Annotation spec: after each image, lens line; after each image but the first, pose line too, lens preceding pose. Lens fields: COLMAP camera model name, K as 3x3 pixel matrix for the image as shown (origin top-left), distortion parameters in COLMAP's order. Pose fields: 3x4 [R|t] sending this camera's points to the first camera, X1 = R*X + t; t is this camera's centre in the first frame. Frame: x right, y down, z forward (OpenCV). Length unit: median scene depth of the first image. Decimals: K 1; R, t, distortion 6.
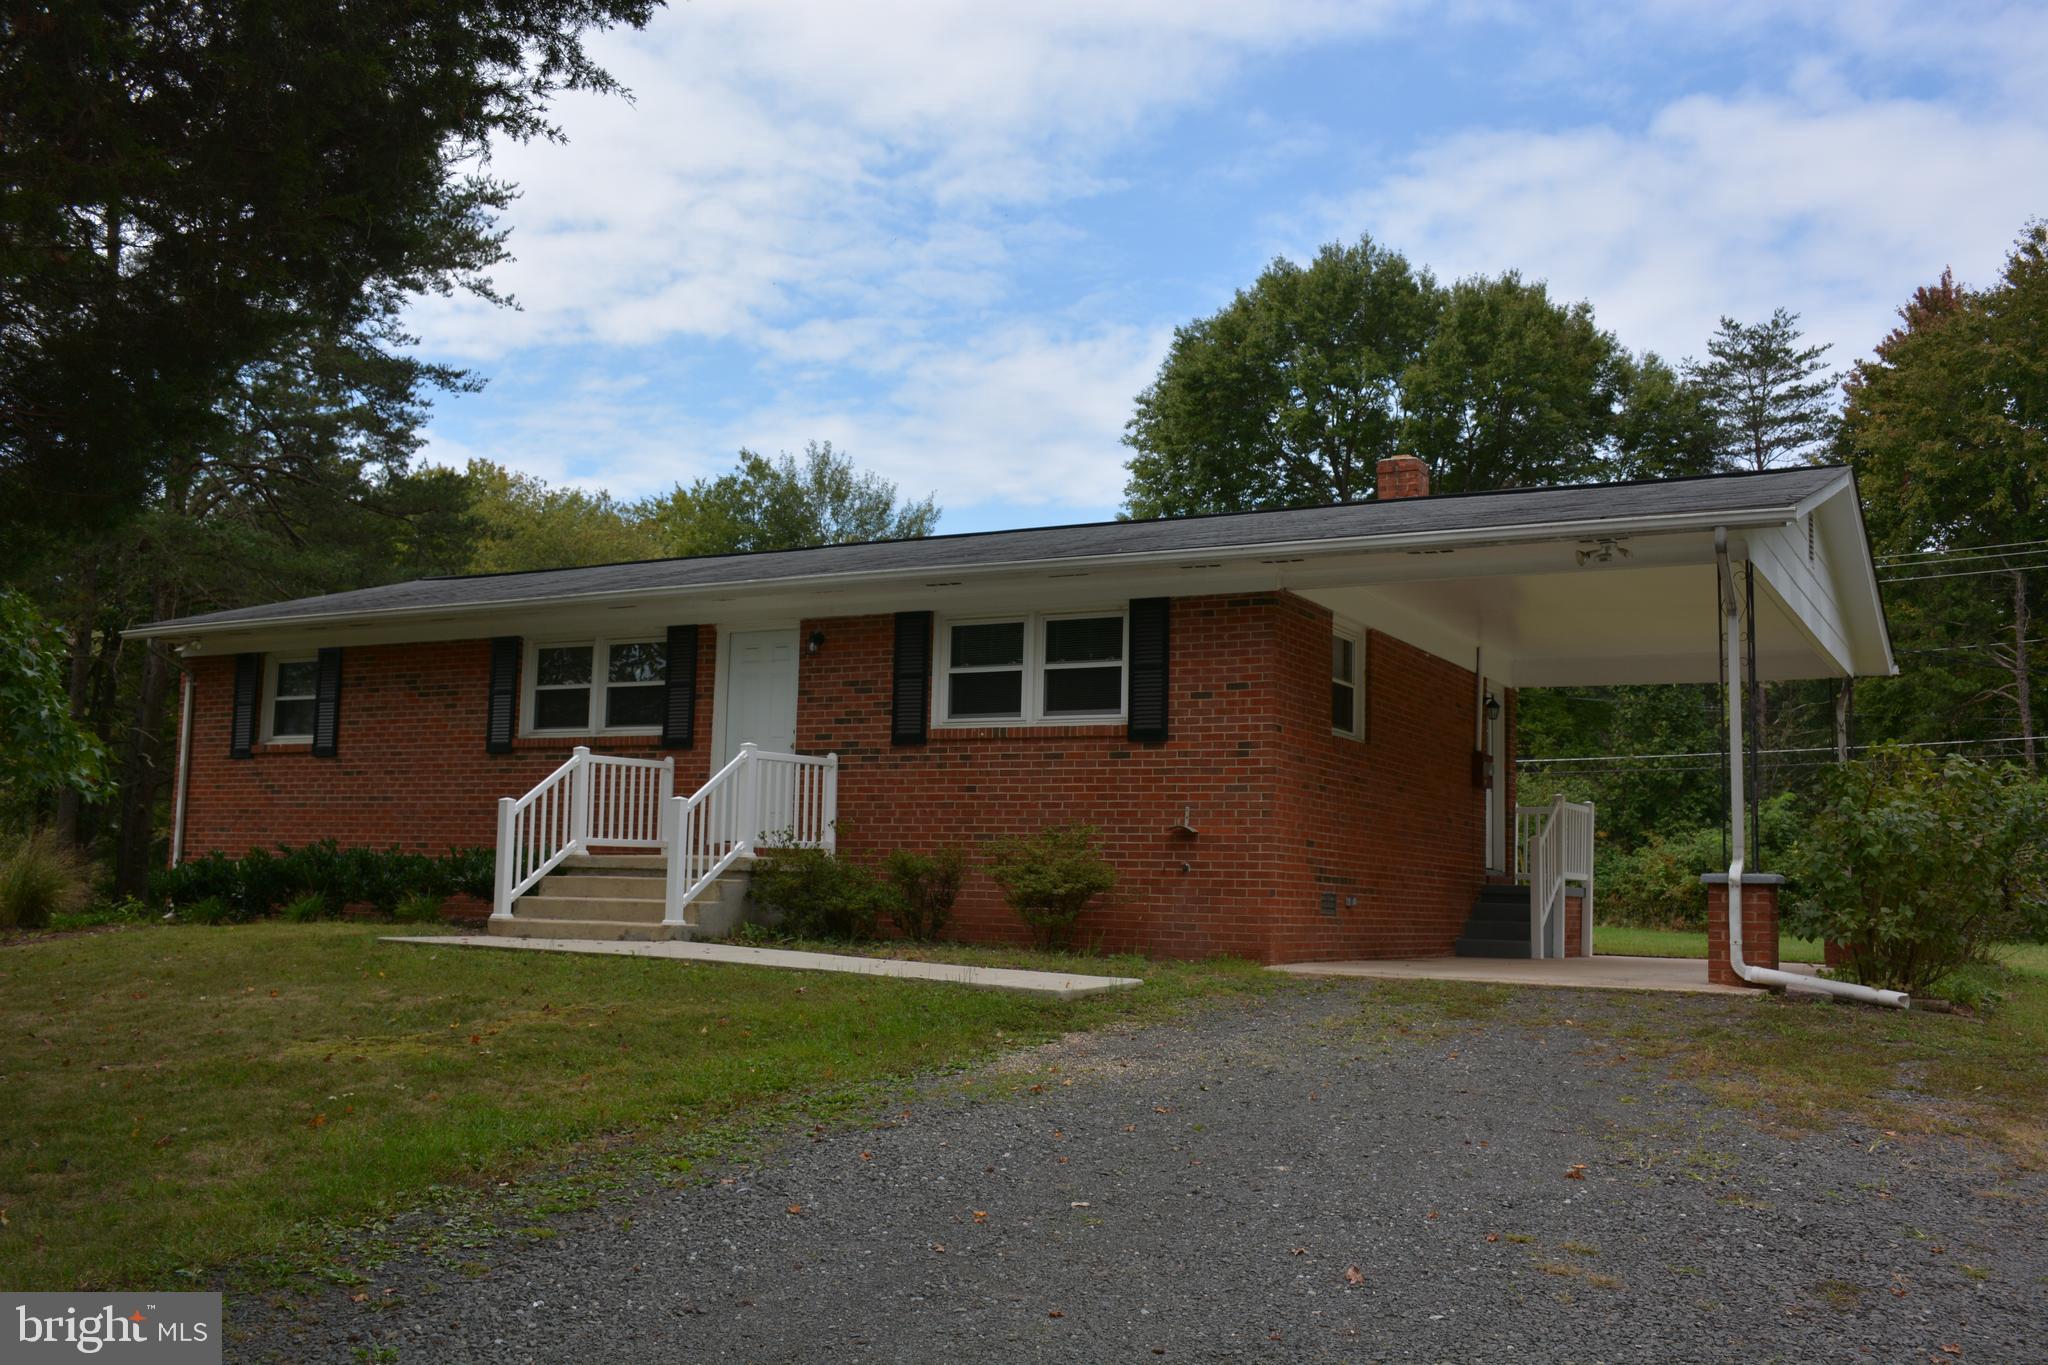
lens RADIAL K [[1962.1, 0, 1024.0], [0, 1962.1, 682.5], [0, 0, 1]] dist [-0.002163, -0.000708]
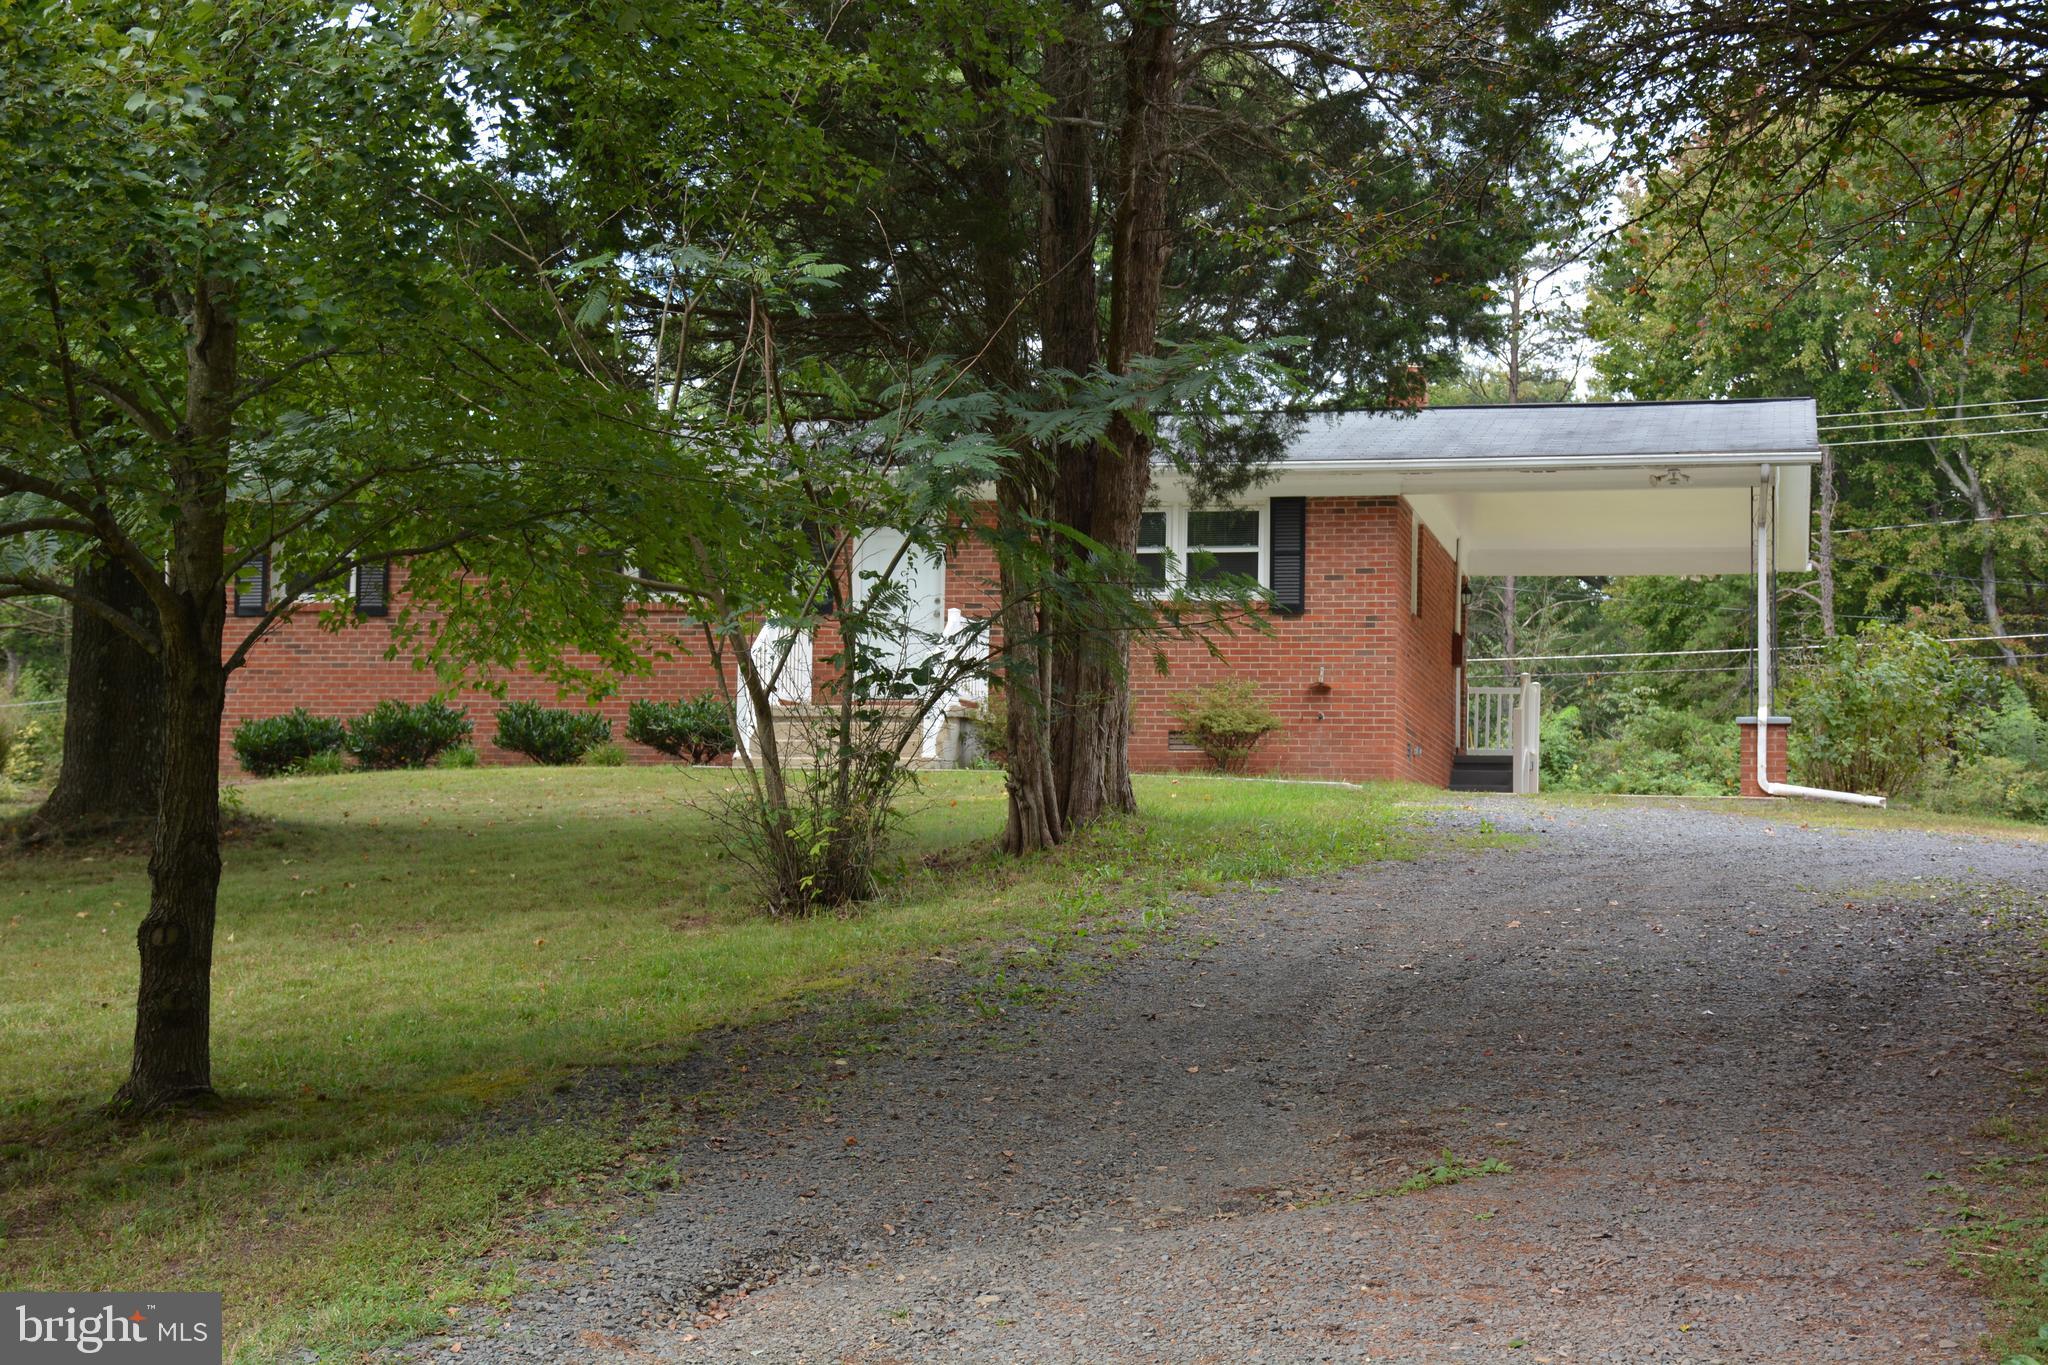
lens RADIAL K [[3404.8, 0, 1024.0], [0, 3404.8, 682.5], [0, 0, 1]] dist [0.319947, 0.034933]
pose [[0.962854, 0.016139, 0.269541, -0.574721], [-0.026682, 0.999014, 0.035496, 0.001218], [-0.268702, -0.041369, 0.962335, -0.866620]]
